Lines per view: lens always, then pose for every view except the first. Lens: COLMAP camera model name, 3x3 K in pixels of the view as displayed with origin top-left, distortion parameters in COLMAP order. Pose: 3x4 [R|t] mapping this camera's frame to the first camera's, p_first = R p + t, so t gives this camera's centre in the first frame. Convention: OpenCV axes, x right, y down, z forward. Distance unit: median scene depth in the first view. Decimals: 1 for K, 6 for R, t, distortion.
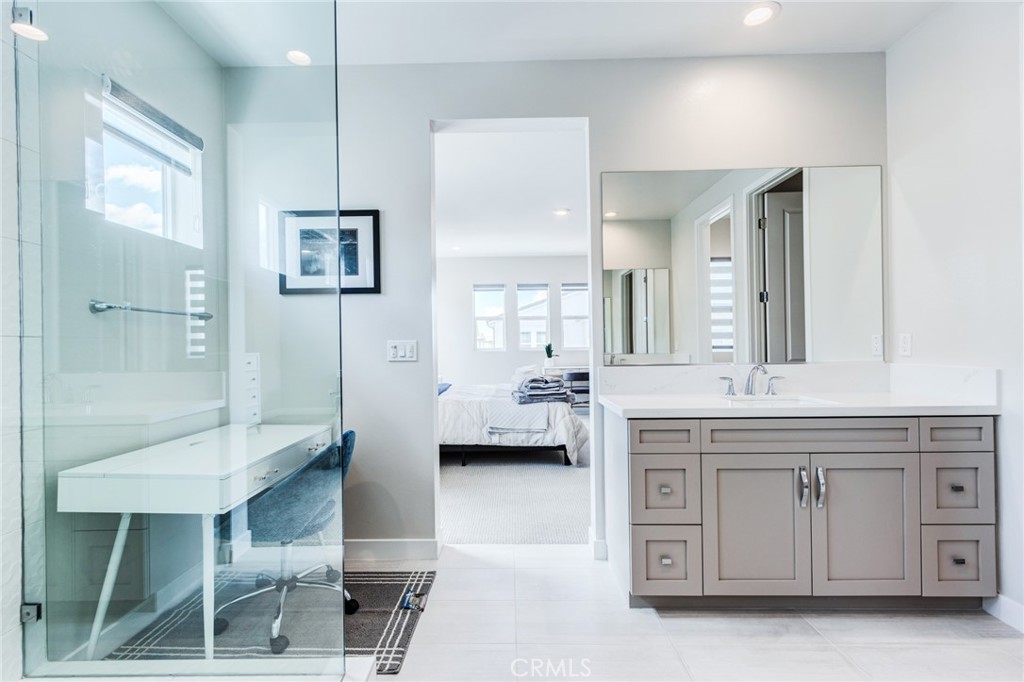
lens RADIAL K [[463.6, 0, 499.7], [0, 463.6, 346.7], [0, 0, 1]] dist [0.001147, 0.000038]
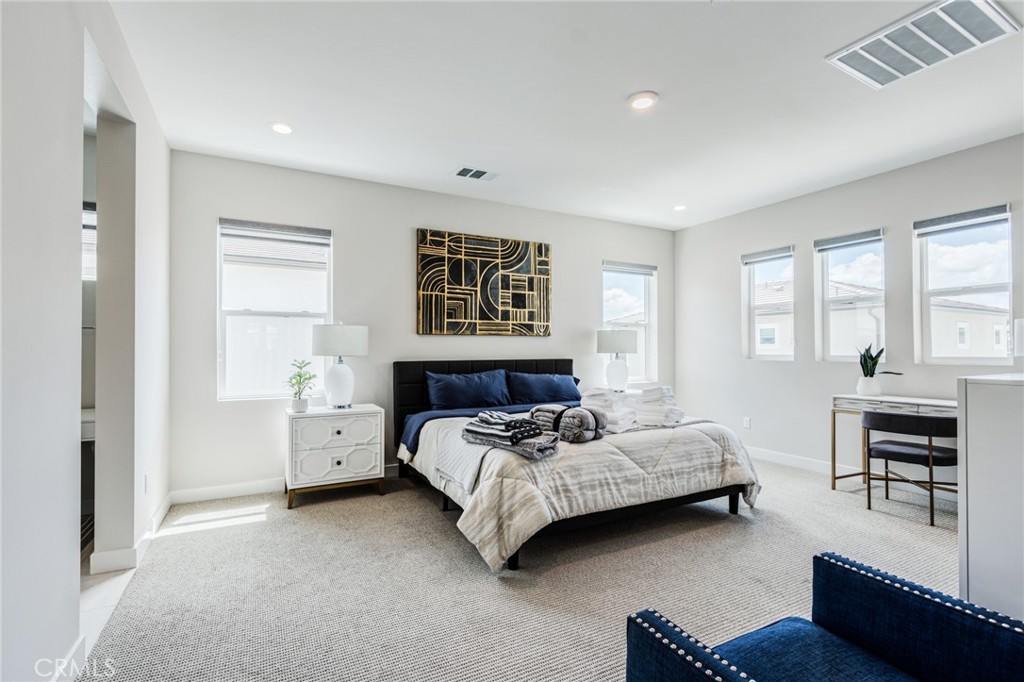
lens RADIAL K [[463.6, 0, 499.7], [0, 463.6, 346.7], [0, 0, 1]] dist [0.001147, 0.000038]
pose [[0.500106, 0.004867, -0.865951, 0.340440], [-0.001673, 0.999988, 0.004654, -0.010213], [0.865963, -0.000879, 0.500108, 0.399779]]
